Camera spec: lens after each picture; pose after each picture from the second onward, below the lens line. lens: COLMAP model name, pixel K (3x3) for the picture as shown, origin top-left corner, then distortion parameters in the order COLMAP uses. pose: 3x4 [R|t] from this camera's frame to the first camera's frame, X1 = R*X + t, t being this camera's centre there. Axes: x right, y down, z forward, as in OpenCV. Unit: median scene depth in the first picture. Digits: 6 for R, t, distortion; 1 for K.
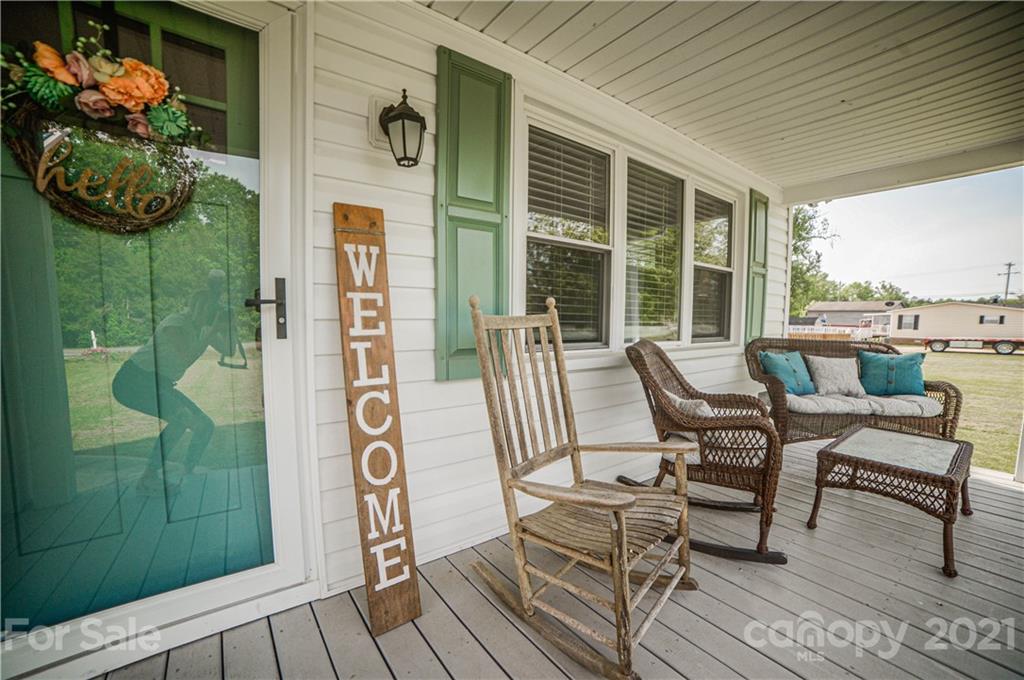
lens RADIAL K [[412.6, 0, 509.4], [0, 412.6, 352.5], [0, 0, 1]] dist [-0.104699, 0.035434]
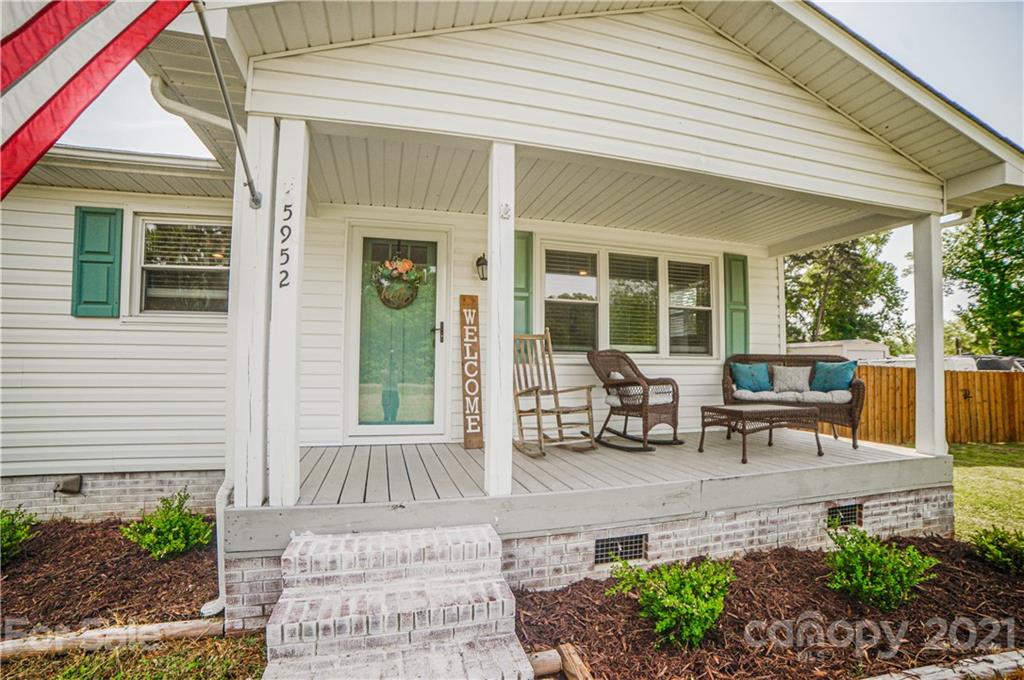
lens RADIAL K [[412.6, 0, 509.4], [0, 412.6, 352.5], [0, 0, 1]] dist [-0.104699, 0.035434]
pose [[0.937299, -0.014609, -0.348221, 0.878076], [-0.026479, 0.993249, -0.112943, 0.342736], [0.347520, 0.115082, 0.930584, -1.509690]]
